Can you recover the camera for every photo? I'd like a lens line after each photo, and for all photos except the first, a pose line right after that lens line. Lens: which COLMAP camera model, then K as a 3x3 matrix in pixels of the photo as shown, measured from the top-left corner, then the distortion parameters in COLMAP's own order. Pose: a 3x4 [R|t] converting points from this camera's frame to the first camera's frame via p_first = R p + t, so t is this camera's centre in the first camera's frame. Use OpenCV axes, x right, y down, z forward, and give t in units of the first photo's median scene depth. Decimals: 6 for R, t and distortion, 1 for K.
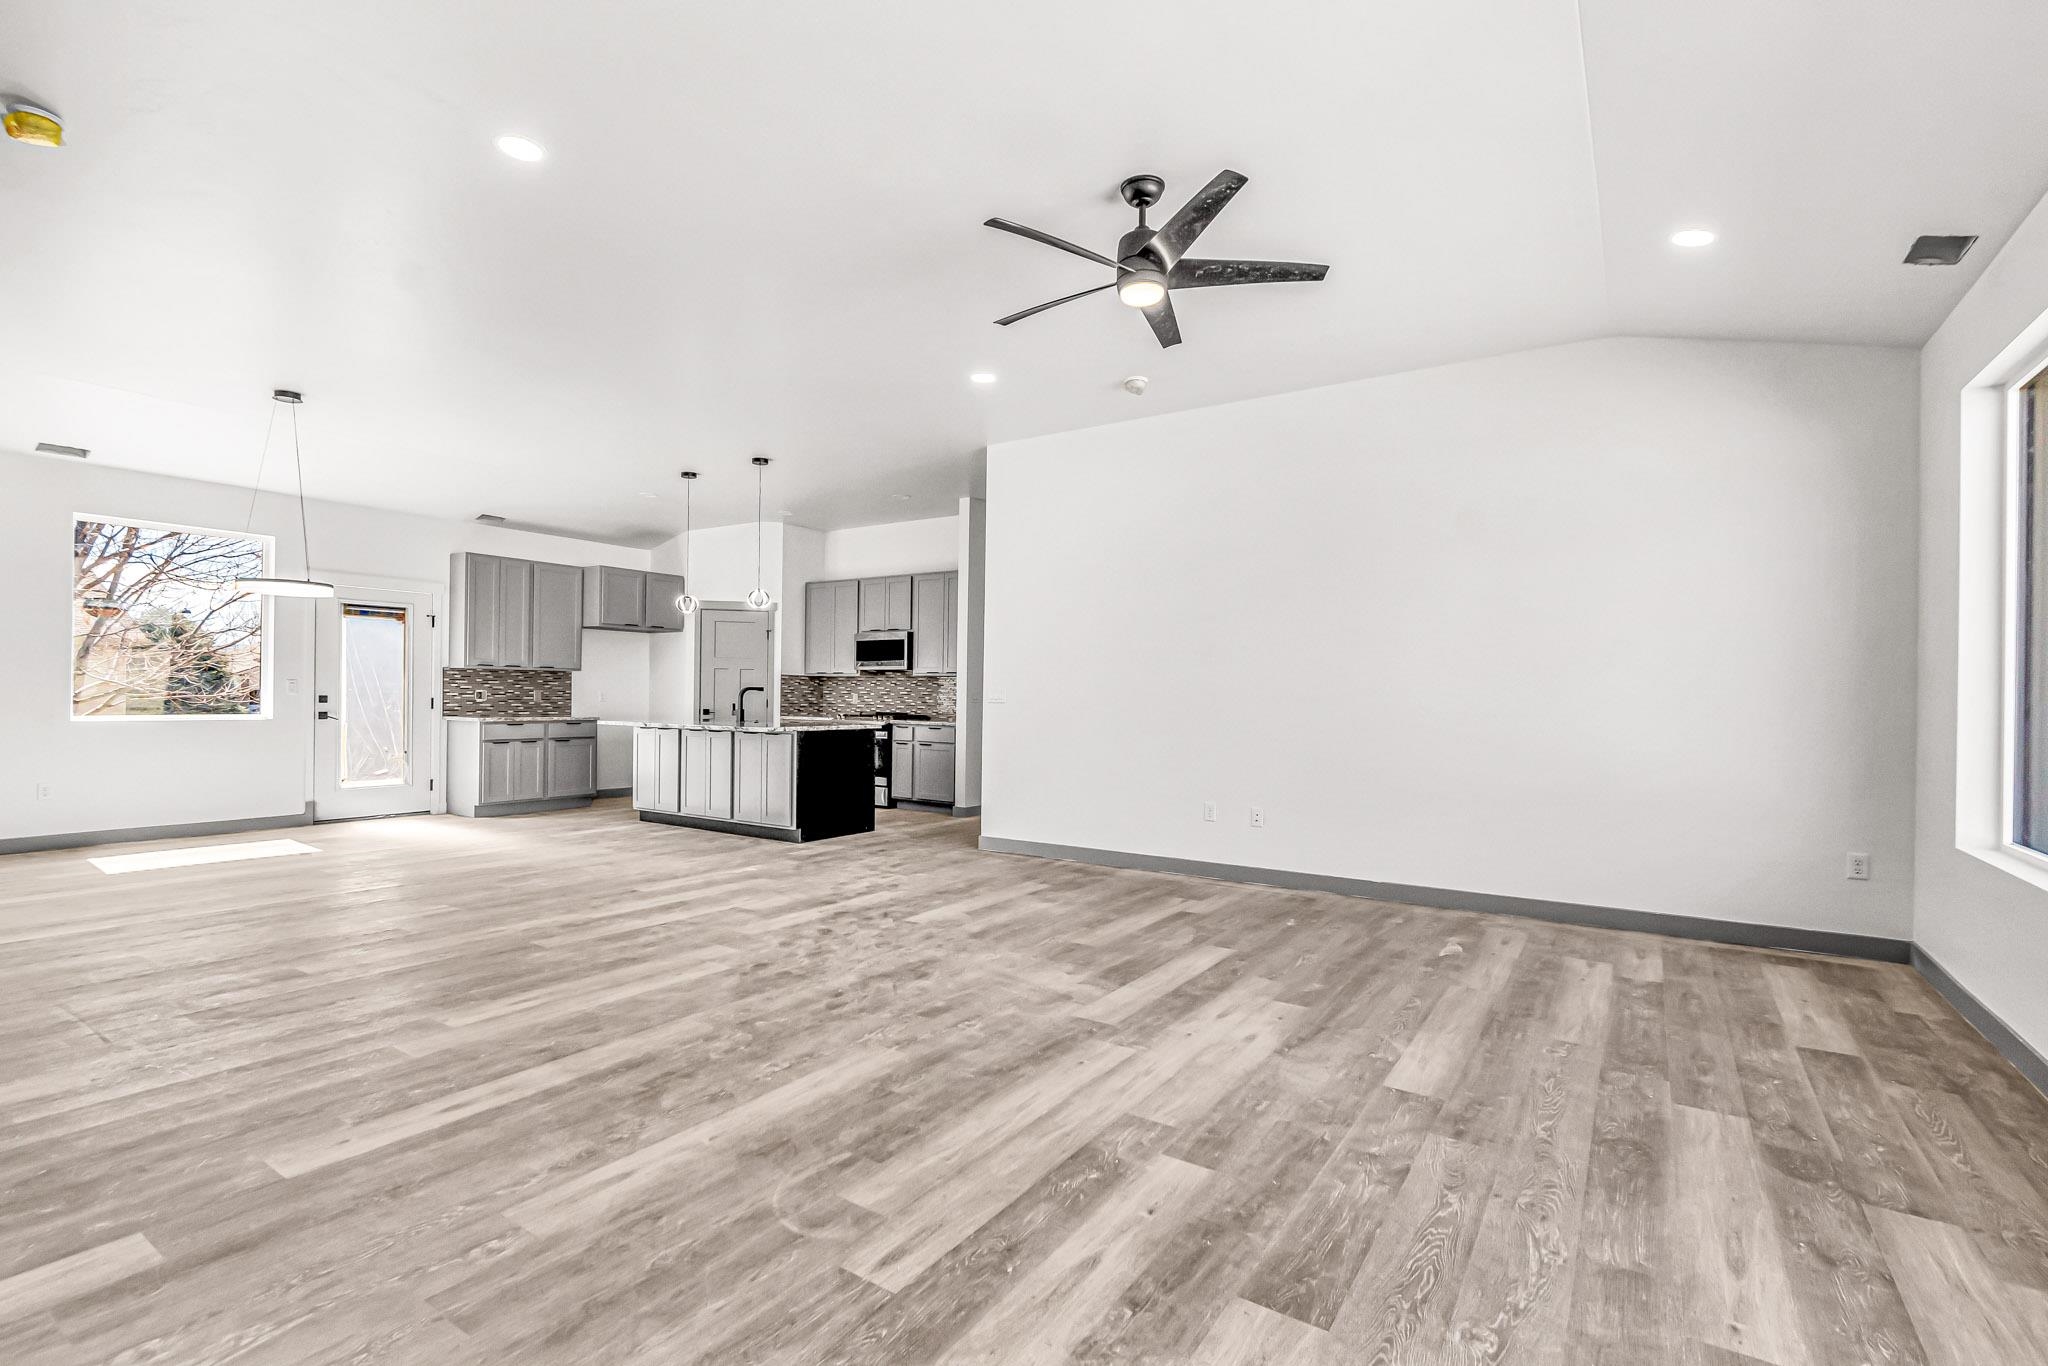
lens RADIAL K [[906.9, 0, 1020.4], [0, 906.9, 688.9], [0, 0, 1]] dist [0.011686, -0.001610]
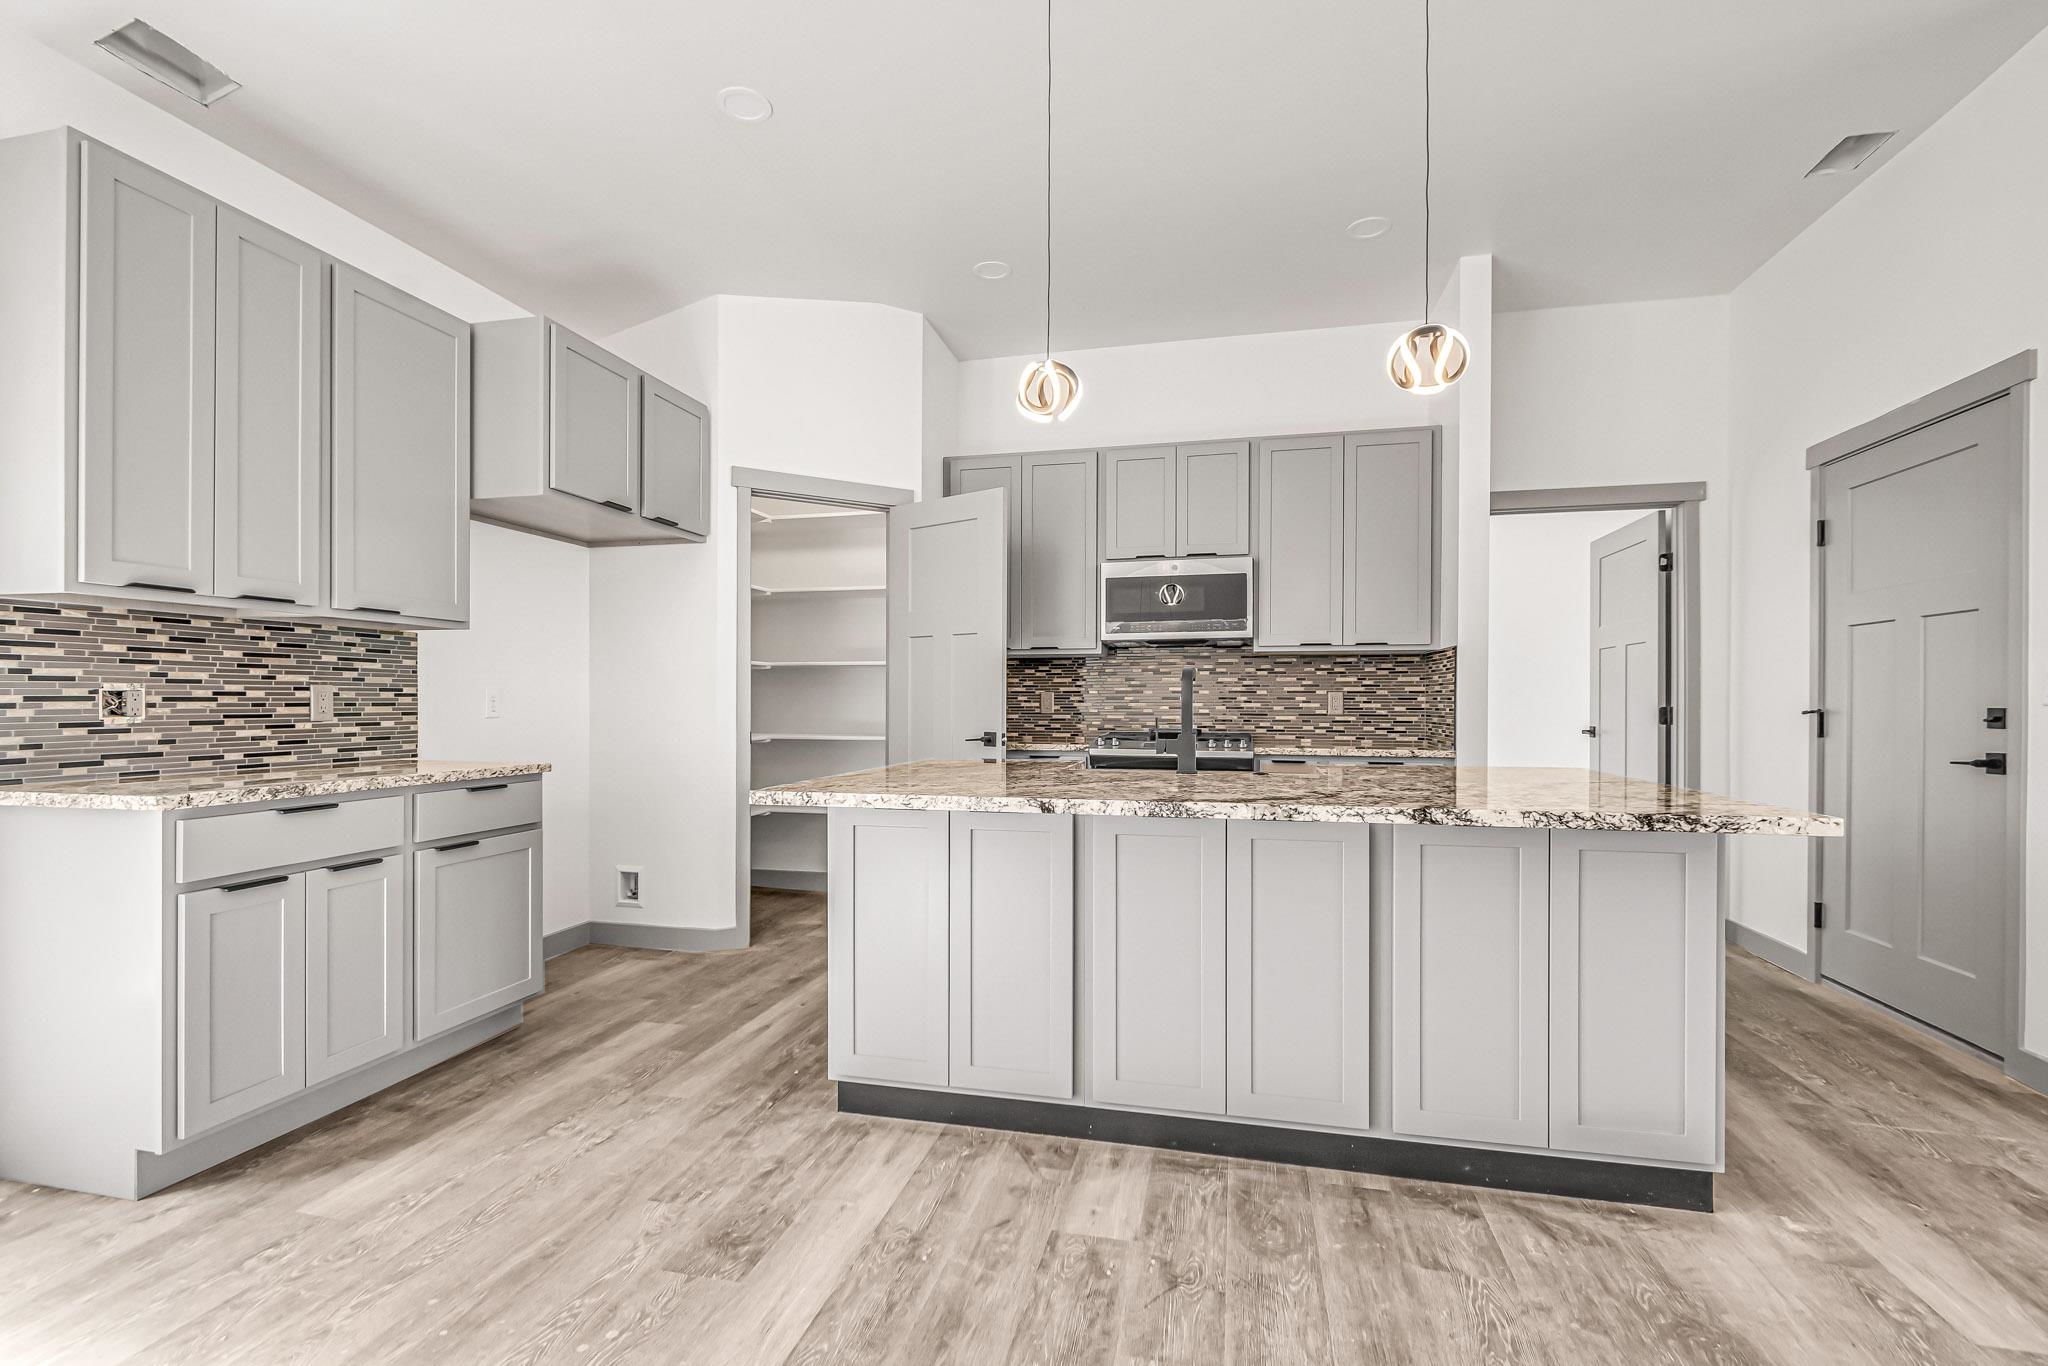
lens RADIAL K [[906.9, 0, 1027.2], [0, 906.9, 696.2], [0, 0, 1]] dist [0.011686, -0.001610]
pose [[0.936951, -0.009706, 0.349326, -1.167860], [0.009143, 0.999953, 0.003262, 0.017239], [-0.349342, 0.000137, 0.936995, 1.742809]]
